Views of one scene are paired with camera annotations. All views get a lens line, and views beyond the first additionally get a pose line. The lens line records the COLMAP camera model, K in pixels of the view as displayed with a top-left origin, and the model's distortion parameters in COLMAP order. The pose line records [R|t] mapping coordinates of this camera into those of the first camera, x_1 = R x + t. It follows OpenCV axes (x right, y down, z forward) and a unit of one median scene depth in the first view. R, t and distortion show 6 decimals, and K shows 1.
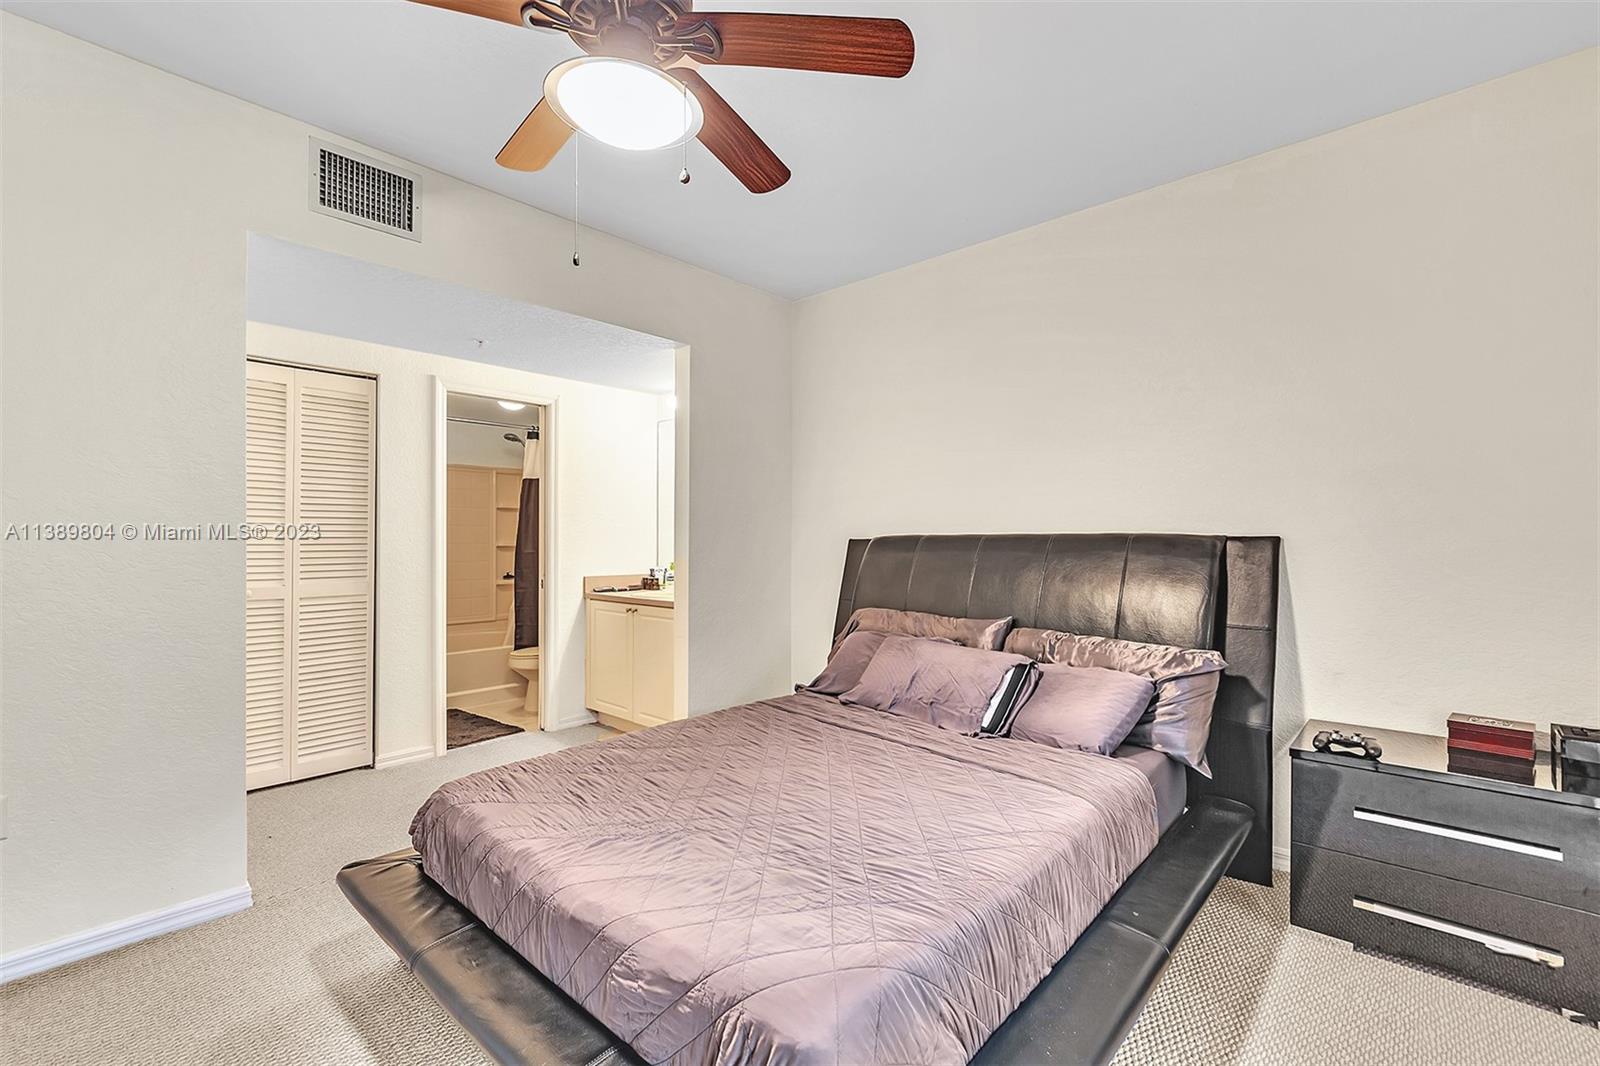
lens RADIAL K [[687.1, 0, 803.1], [0, 687.1, 535.5], [0, 0, 1]] dist [0.000498, 0.000099]
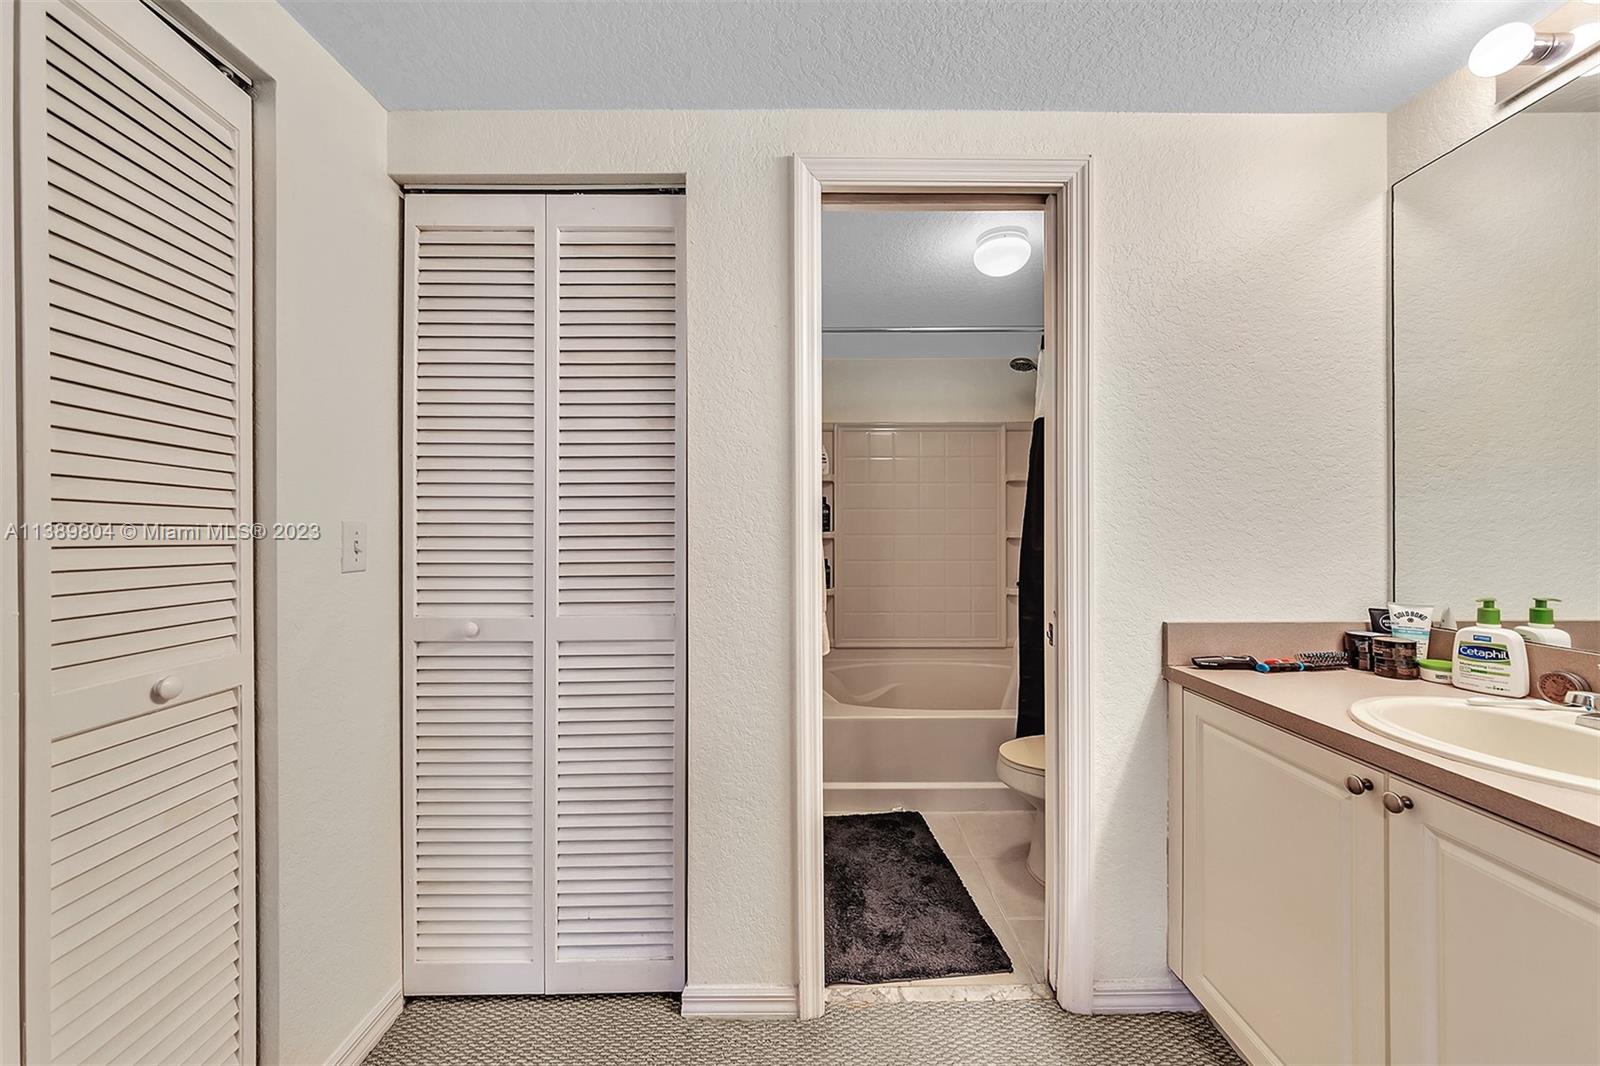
lens RADIAL K [[576.4, 0, 793.7], [0, 576.4, 533.3], [0, 0, 1]] dist [-0.005919, 0.000278]
pose [[0.677721, 0.001737, -0.735317, -0.262512], [0.007737, 0.999925, 0.009494, 0.006686], [0.735279, -0.012124, 0.677657, 0.744754]]
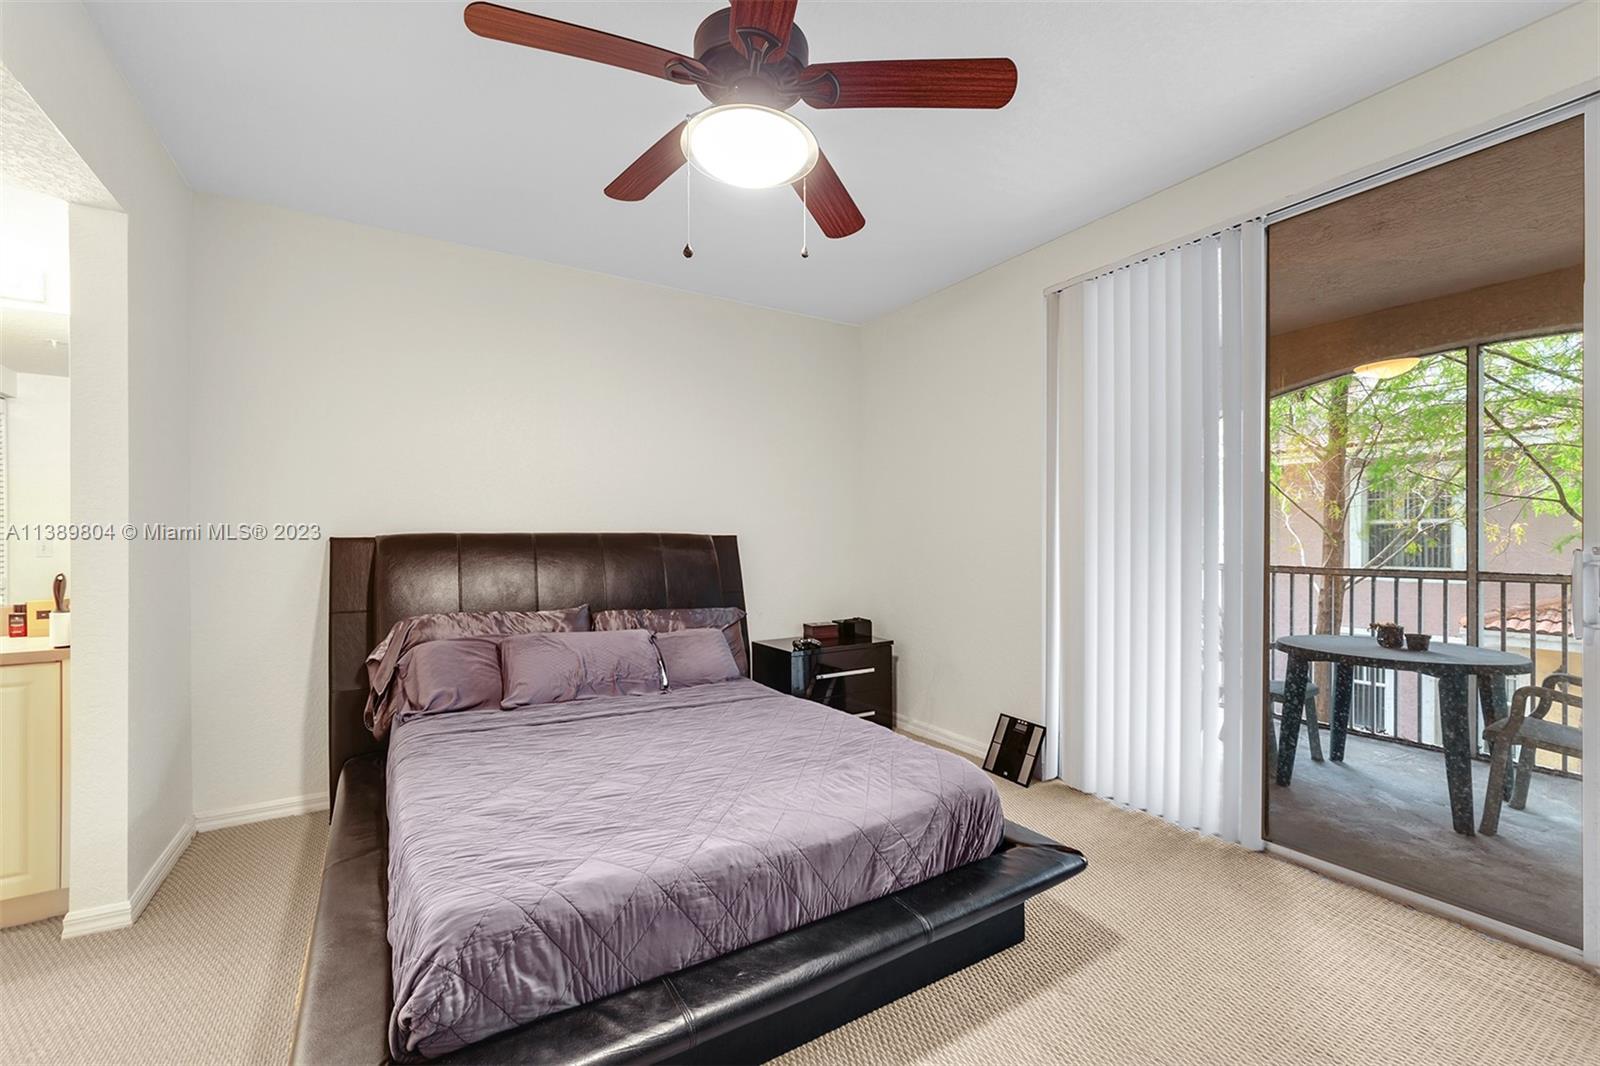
lens RADIAL K [[687.1, 0, 803.1], [0, 687.1, 535.5], [0, 0, 1]] dist [0.000498, 0.000099]
pose [[0.280483, -0.001123, 0.959858, -0.542335], [-0.001700, 0.999997, 0.001667, 0.000572], [-0.959858, -0.002100, 0.280480, 0.249496]]
